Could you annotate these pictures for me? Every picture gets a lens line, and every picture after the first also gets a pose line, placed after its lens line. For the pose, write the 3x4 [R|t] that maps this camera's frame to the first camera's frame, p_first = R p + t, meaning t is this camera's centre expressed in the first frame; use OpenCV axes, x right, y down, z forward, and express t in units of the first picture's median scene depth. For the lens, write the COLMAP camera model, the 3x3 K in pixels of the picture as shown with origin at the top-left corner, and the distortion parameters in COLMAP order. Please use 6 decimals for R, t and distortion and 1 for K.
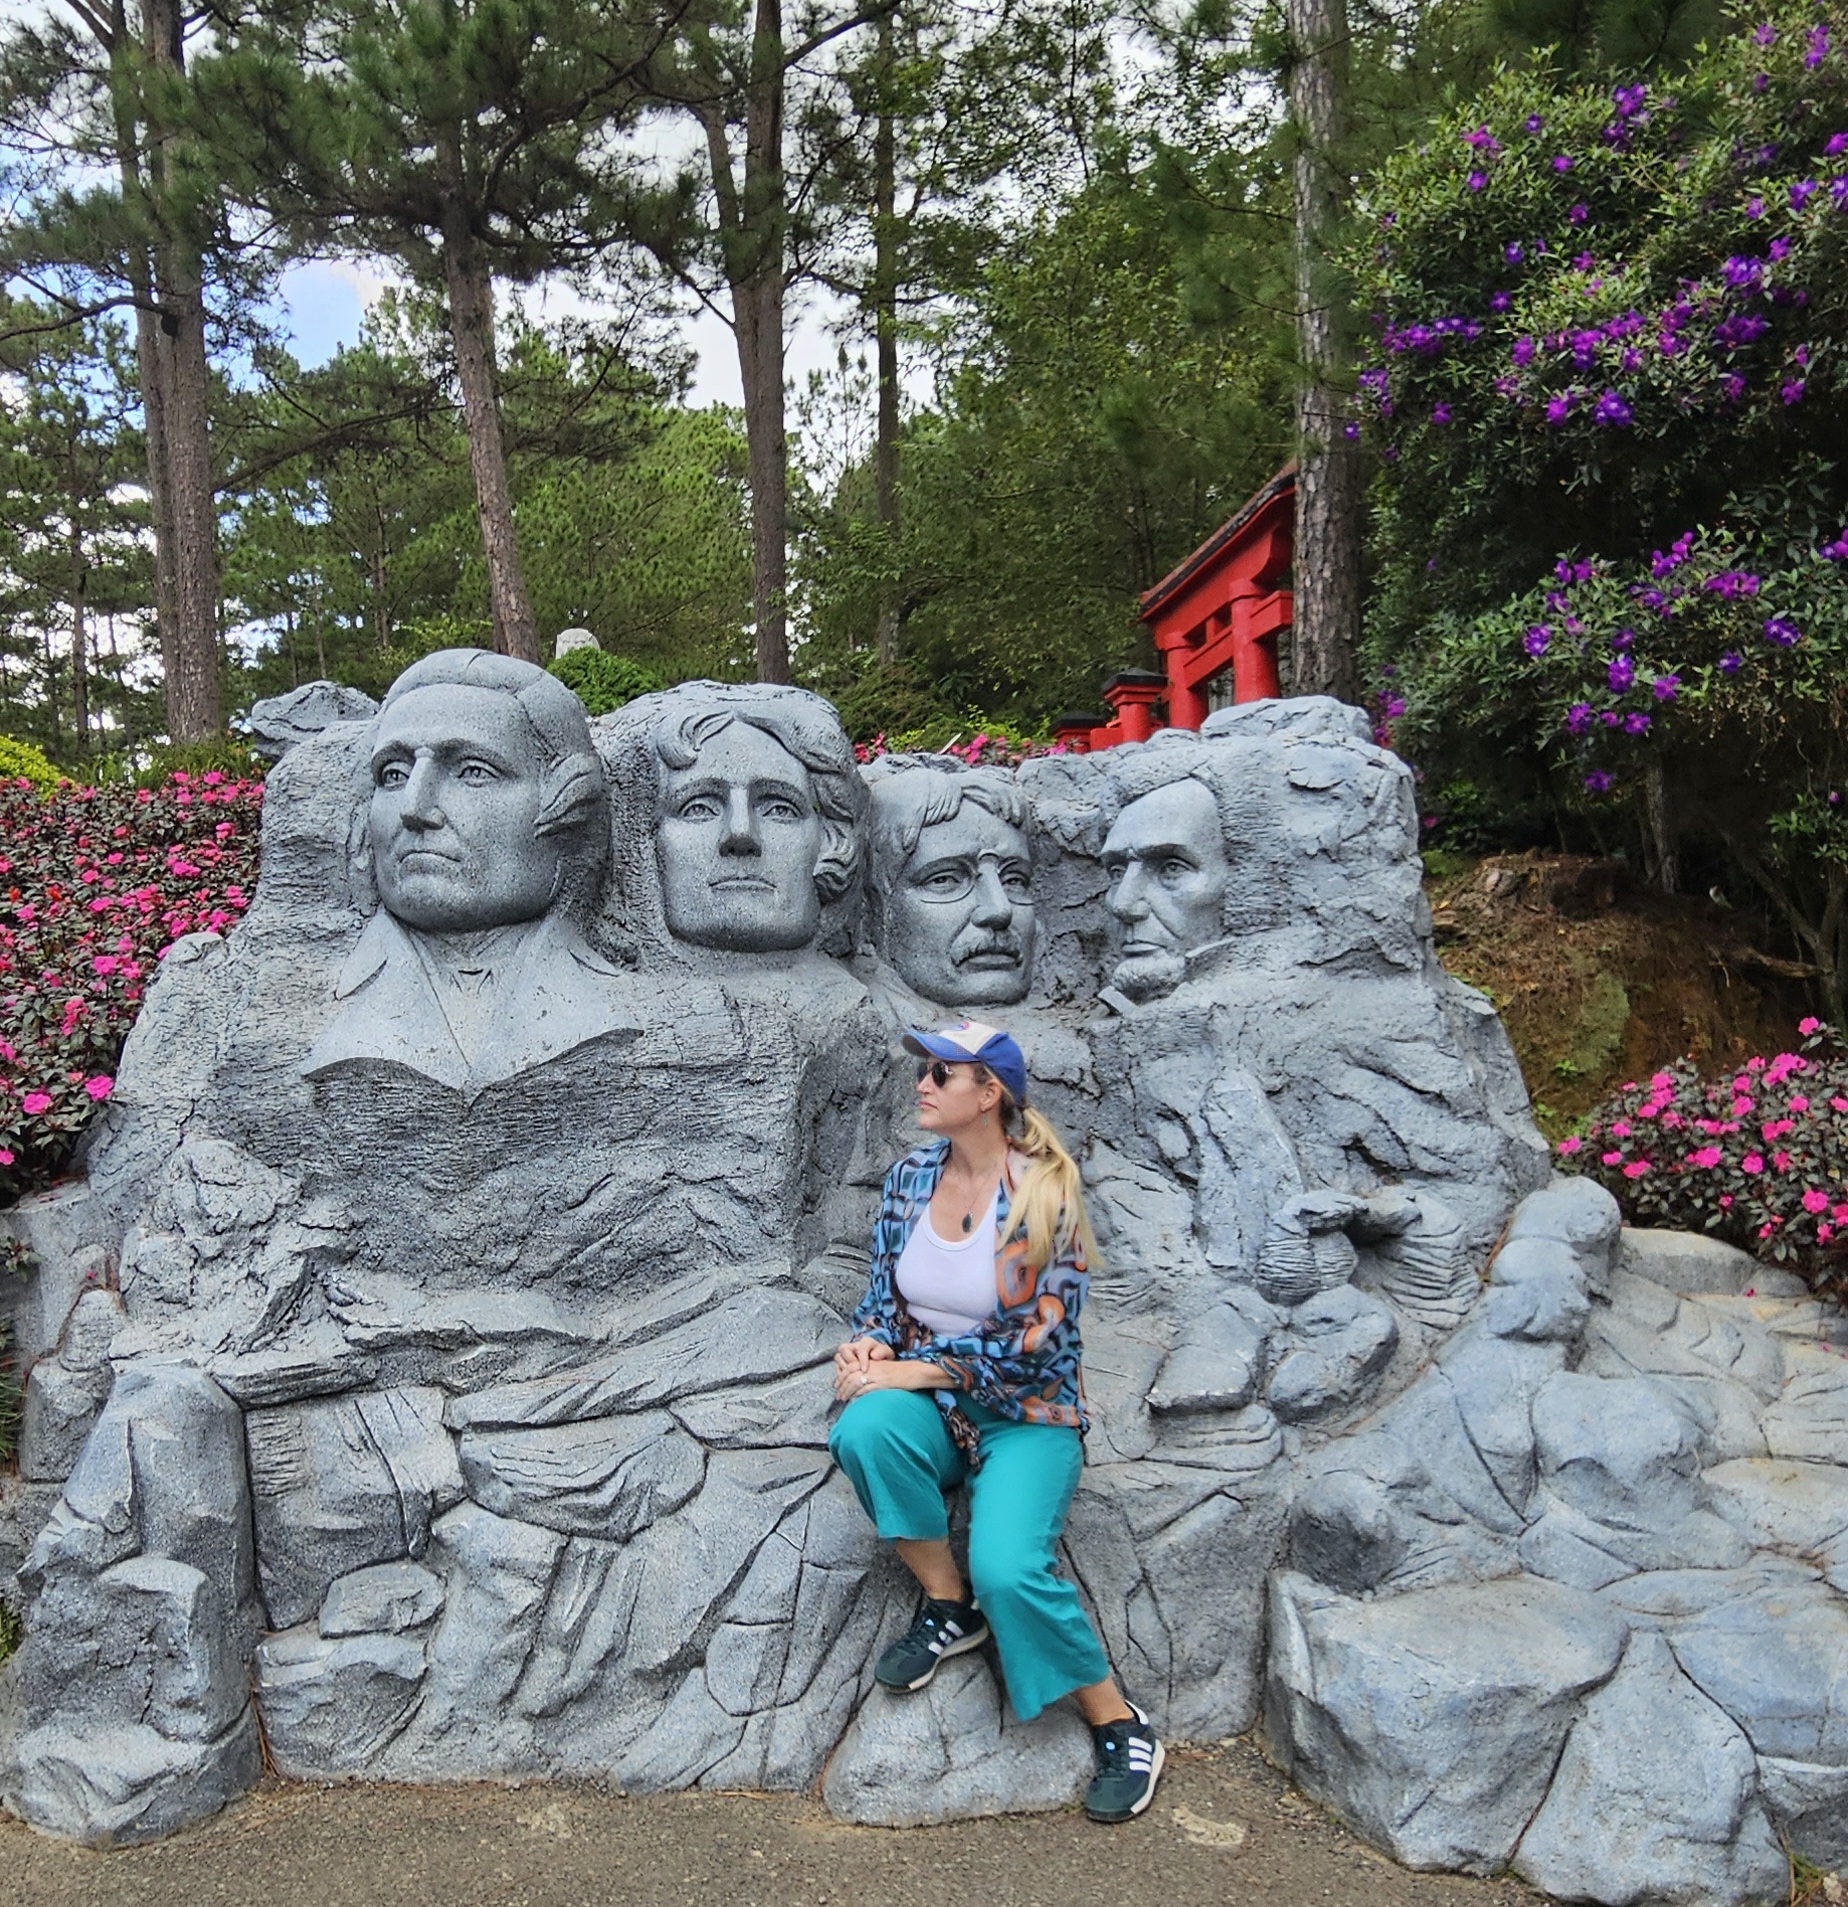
lens RADIAL K [[1437.2, 0, 924.0], [0, 1437.2, 951.5], [0, 0, 1]] dist [0.000154, -0.000230]
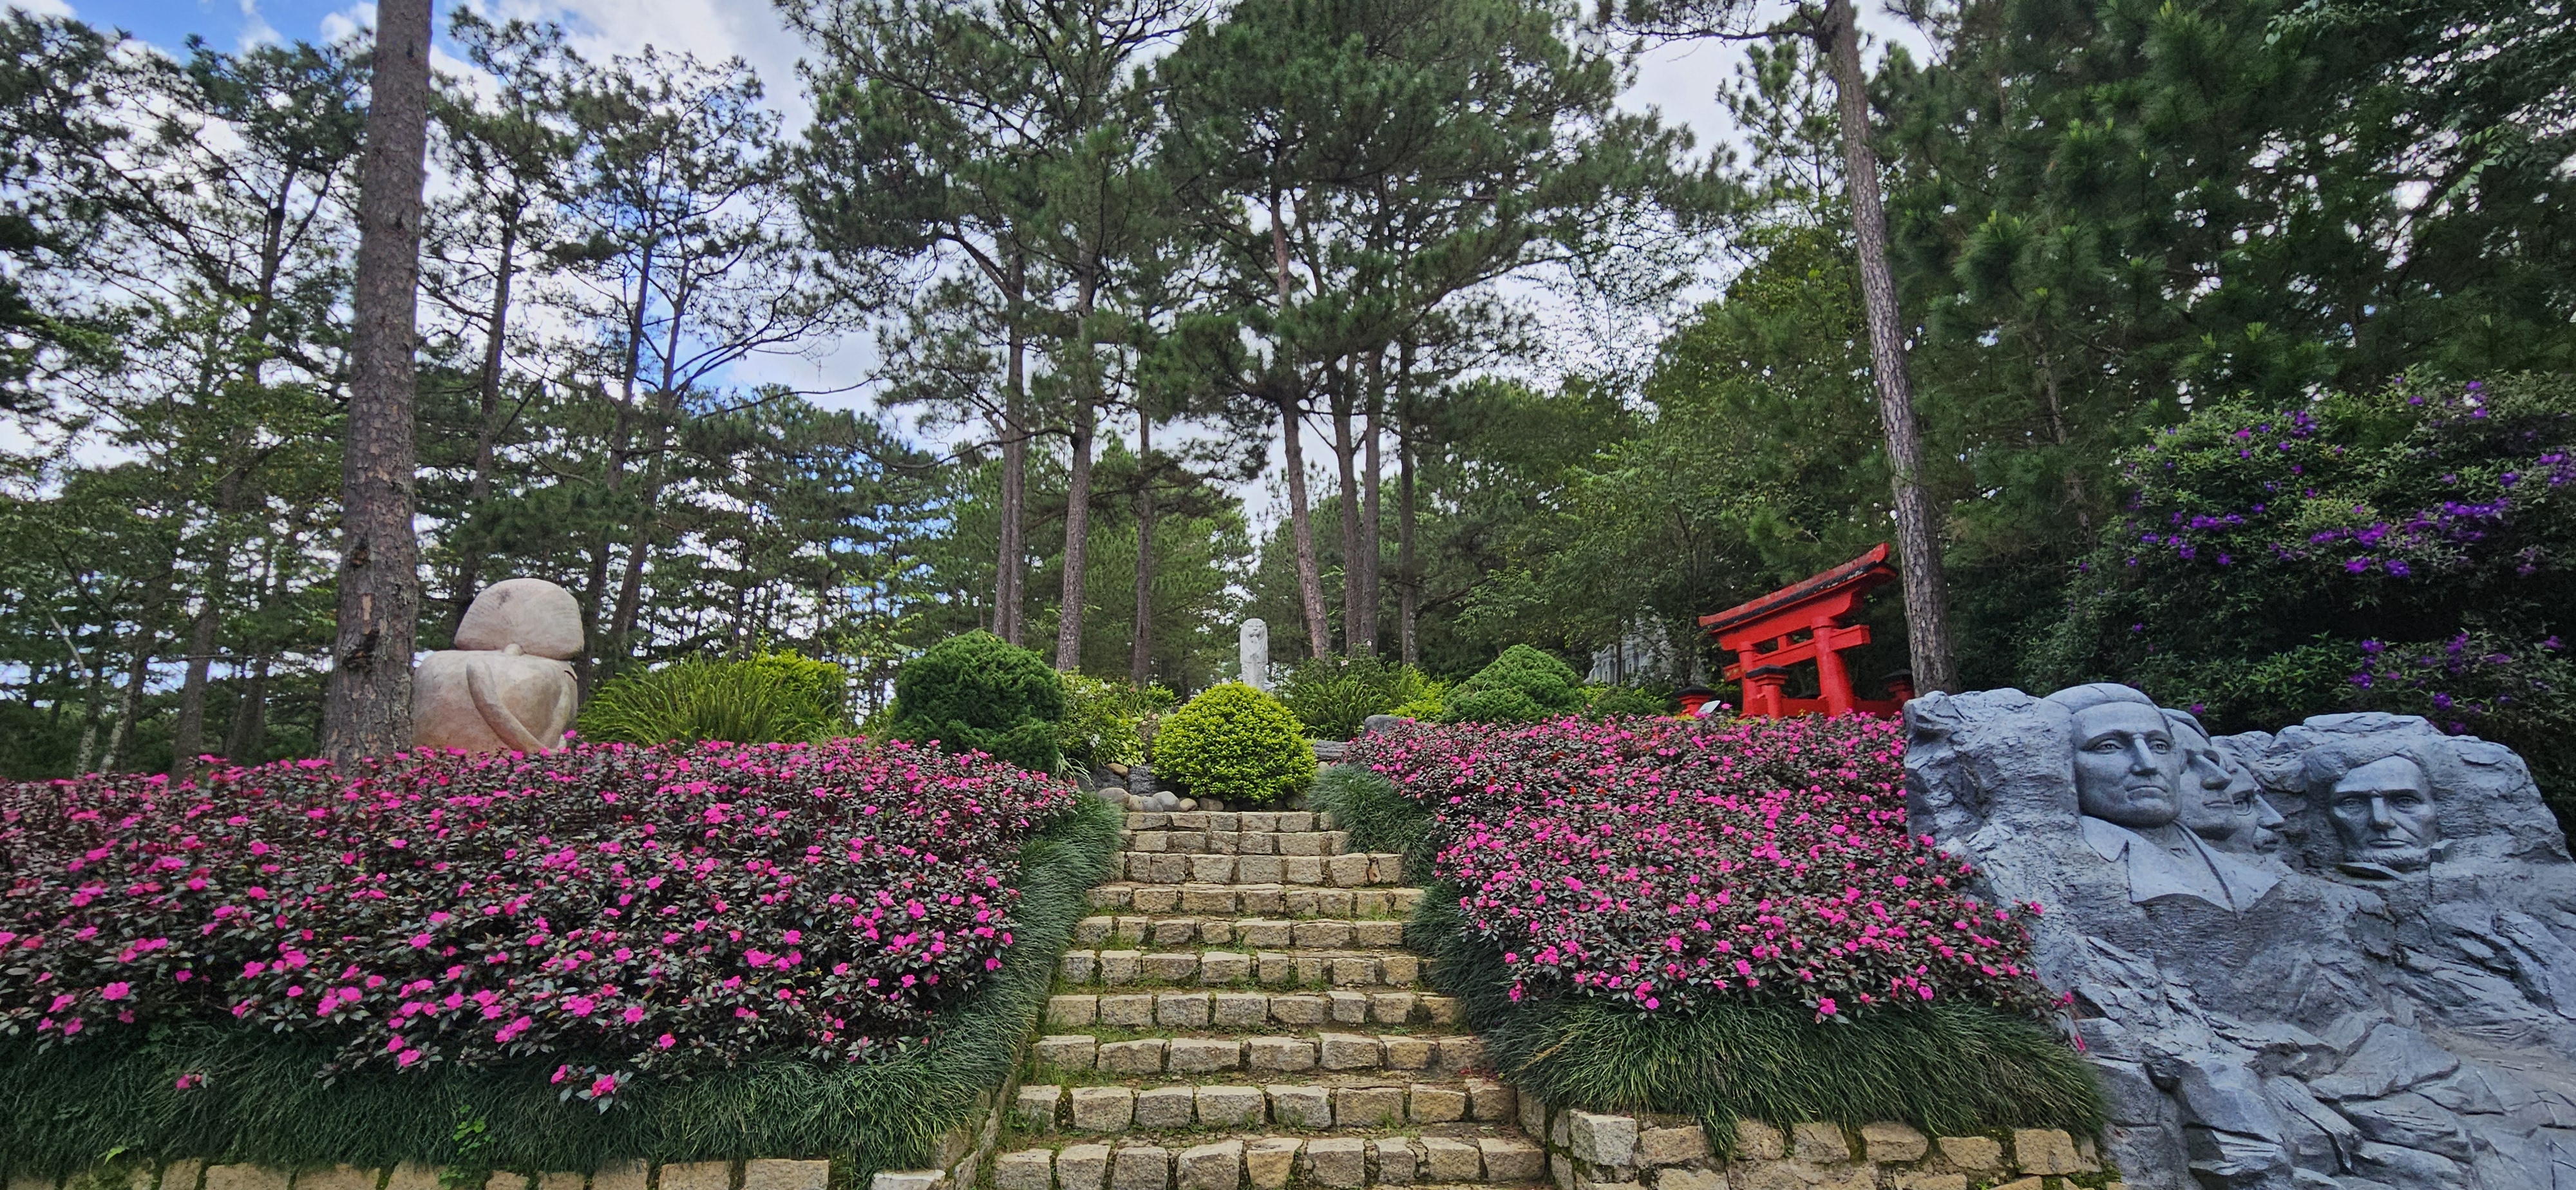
lens RADIAL K [[935.8, 0, 1288.0], [0, 935.8, 600.8], [0, 0, 1]] dist [0.000176, 0.000064]
pose [[0.998354, 0.037400, 0.043488, -1.463665], [-0.026324, 0.972378, -0.231921, 0.011847], [-0.050961, 0.230394, 0.971762, -0.234997]]
